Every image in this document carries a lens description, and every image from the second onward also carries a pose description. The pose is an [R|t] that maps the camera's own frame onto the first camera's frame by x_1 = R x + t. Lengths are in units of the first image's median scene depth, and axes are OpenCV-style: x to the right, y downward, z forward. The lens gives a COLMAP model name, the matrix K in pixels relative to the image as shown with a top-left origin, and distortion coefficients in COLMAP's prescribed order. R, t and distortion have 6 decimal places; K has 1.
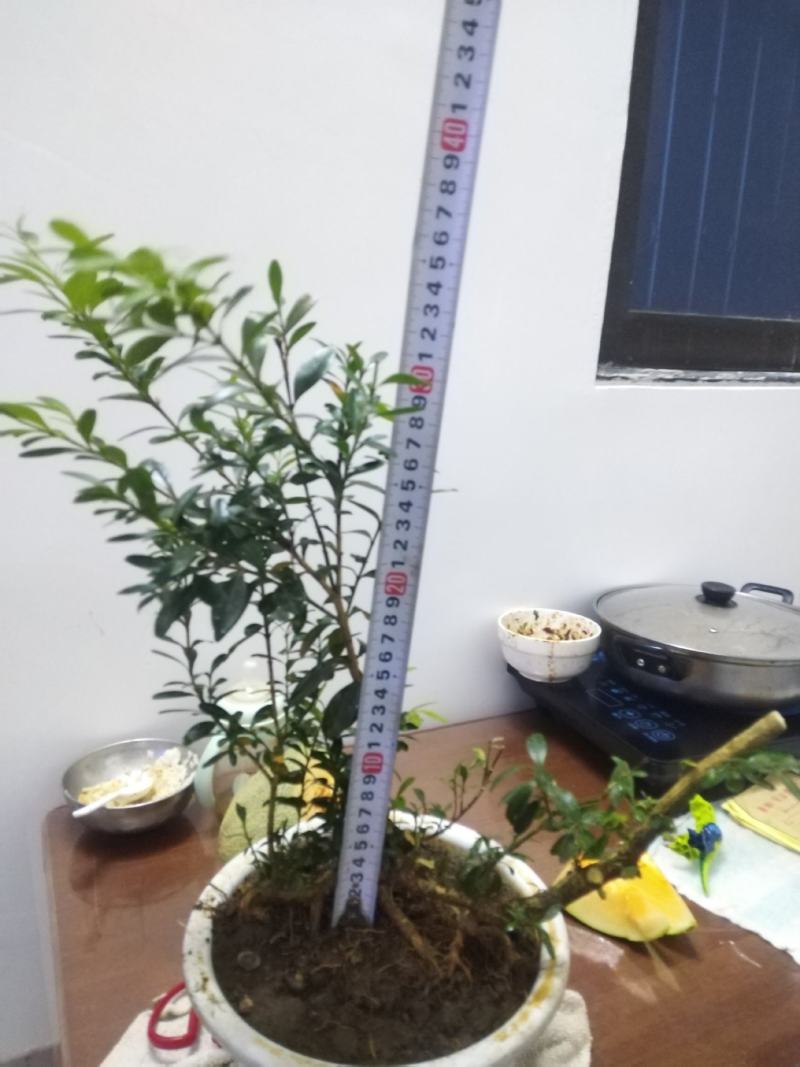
lens RADIAL K [[772.2, 0, 384.8], [0, 772.2, 531.1], [0, 0, 1]] dist [0.083013, -0.122143]
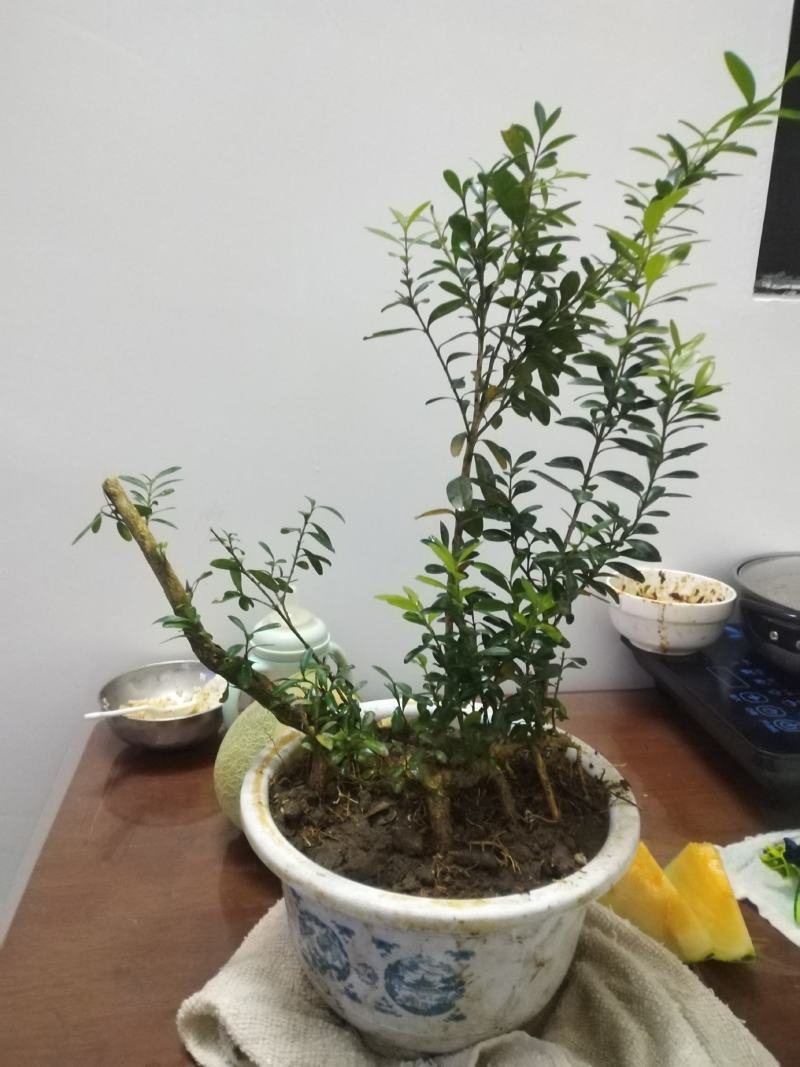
lens RADIAL K [[772.2, 0, 410.4], [0, 772.2, 541.3], [0, 0, 1]] dist [0.083013, -0.122143]
pose [[0.960491, 0.059294, -0.271920, 0.249287], [-0.055349, 0.998221, 0.022165, 0.102877], [0.272750, -0.006239, 0.962065, 0.180717]]
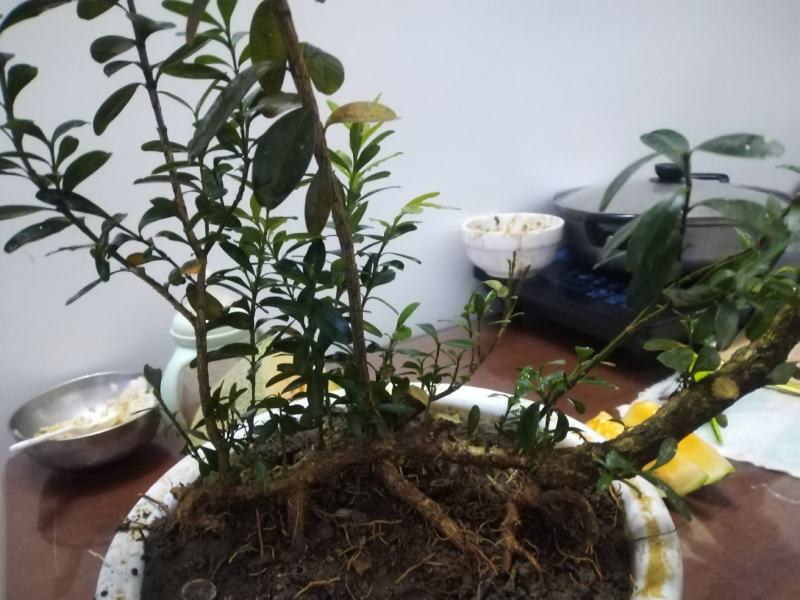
lens RADIAL K [[578.9, 0, 391.2], [0, 578.9, 315.4], [0, 0, 1]] dist [0.083013, -0.122143]
pose [[0.990413, -0.120714, 0.067151, -0.014382], [0.112327, 0.986746, 0.117113, 0.196025], [-0.080398, -0.108448, 0.990846, 0.368212]]
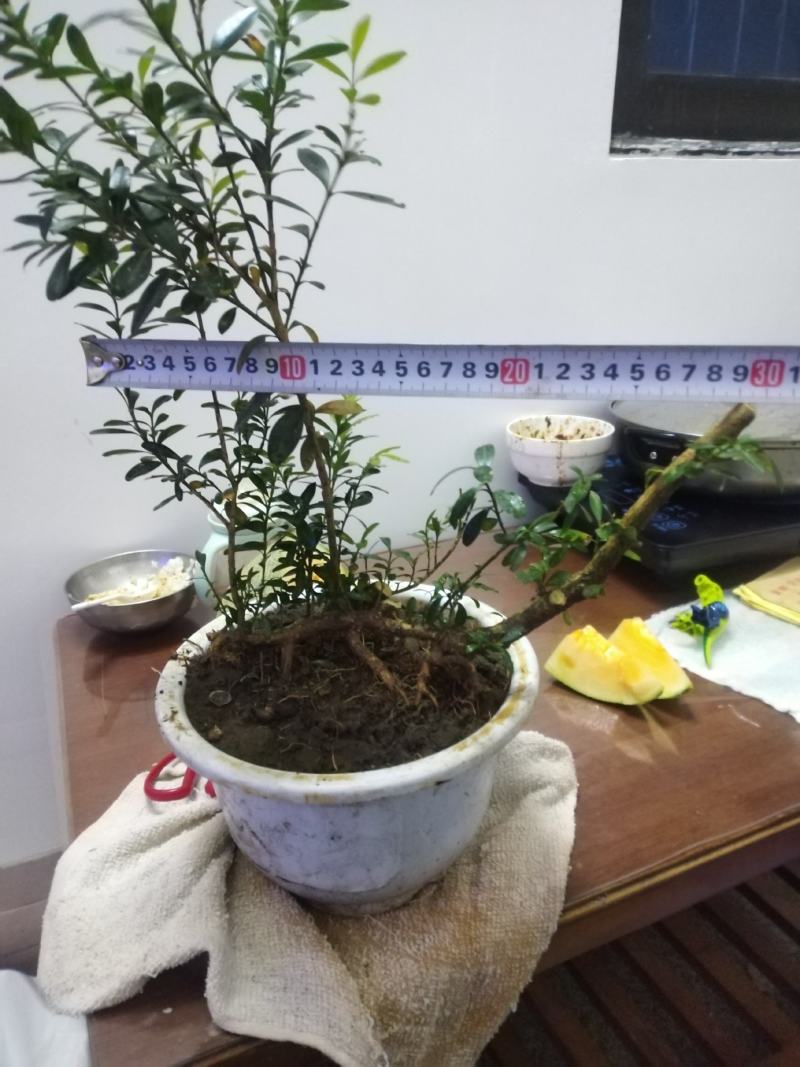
lens RADIAL K [[772.2, 0, 391.6], [0, 772.2, 541.8], [0, 0, 1]] dist [0.083013, -0.122143]
pose [[0.997541, -0.042289, -0.055894, 0.078015], [0.050959, 0.985119, 0.164146, 0.135215], [0.048120, -0.166591, 0.984851, 0.037063]]
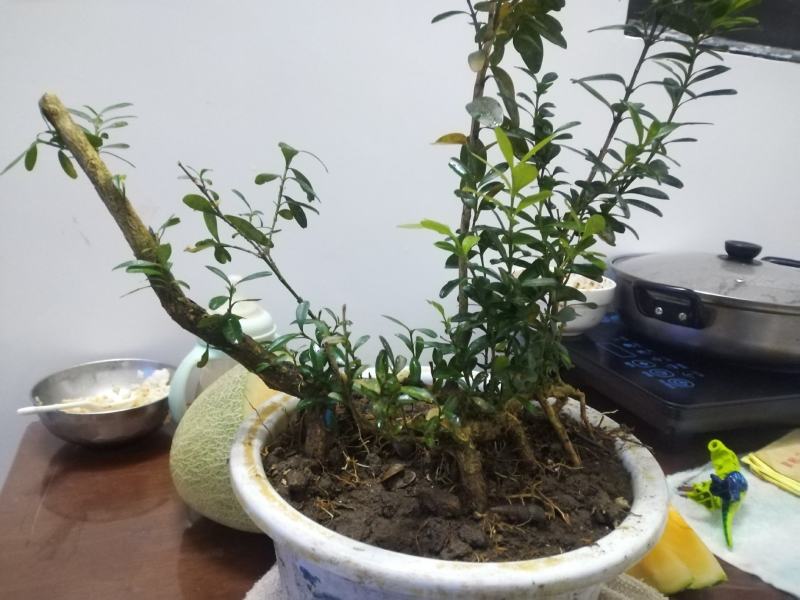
lens RADIAL K [[578.9, 0, 401.6], [0, 578.9, 309.6], [0, 0, 1]] dist [0.083013, -0.122143]
pose [[0.996936, 0.042033, -0.065963, 0.087908], [-0.039402, 0.998395, 0.040691, 0.203708], [0.067568, -0.037967, 0.996992, 0.368236]]
